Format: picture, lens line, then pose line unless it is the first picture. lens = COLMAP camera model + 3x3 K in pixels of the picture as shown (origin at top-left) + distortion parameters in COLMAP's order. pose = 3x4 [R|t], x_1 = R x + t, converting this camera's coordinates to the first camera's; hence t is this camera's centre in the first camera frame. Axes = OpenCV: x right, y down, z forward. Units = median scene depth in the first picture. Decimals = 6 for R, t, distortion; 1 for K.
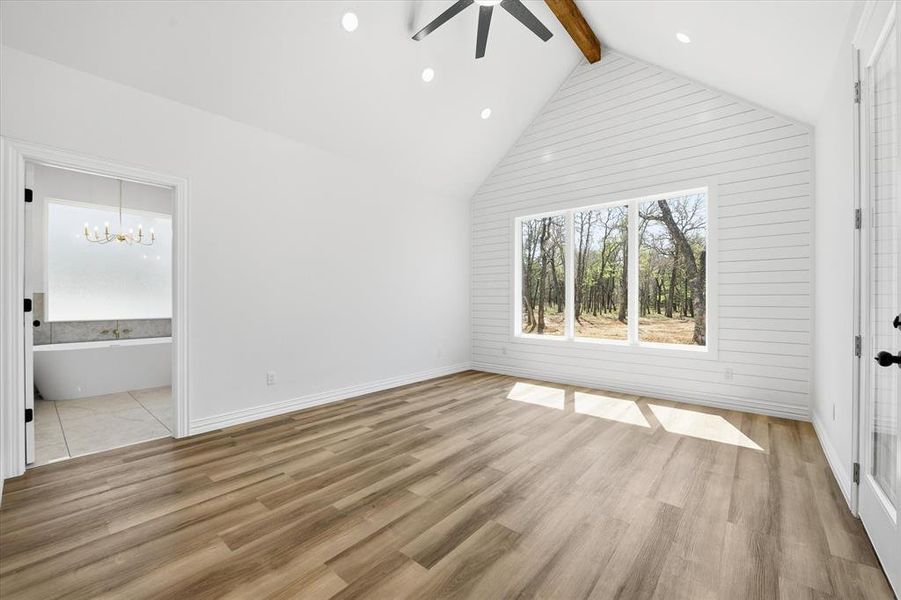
lens RADIAL K [[361.7, 0, 454.2], [0, 361.7, 298.6], [0, 0, 1]] dist [-0.009125, -0.000540]
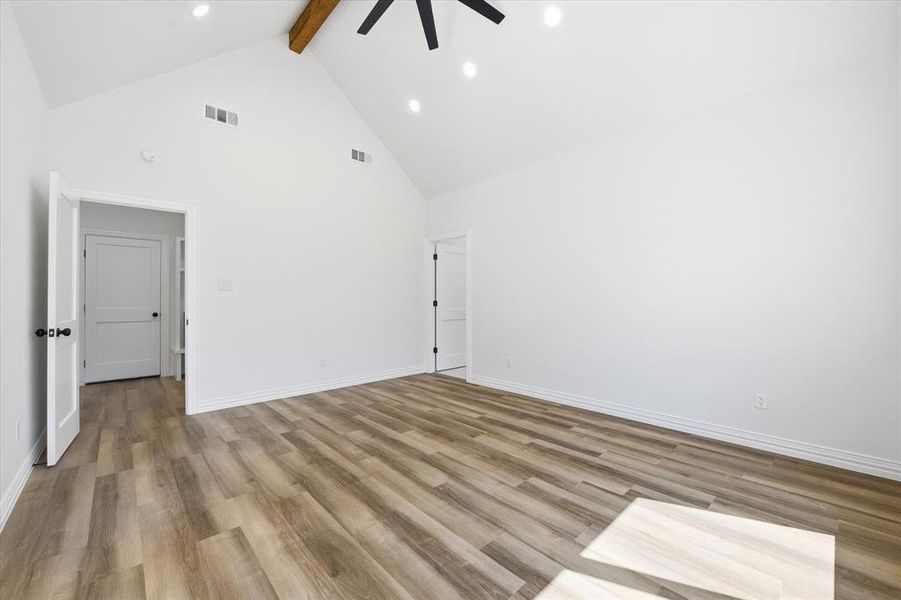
lens RADIAL K [[361.7, 0, 454.2], [0, 361.7, 298.6], [0, 0, 1]] dist [-0.009125, -0.000540]
pose [[-0.118858, -0.004973, -0.992899, 0.921297], [0.004732, 0.999973, -0.005575, 0.002692], [0.992900, -0.005361, -0.118831, 1.115272]]
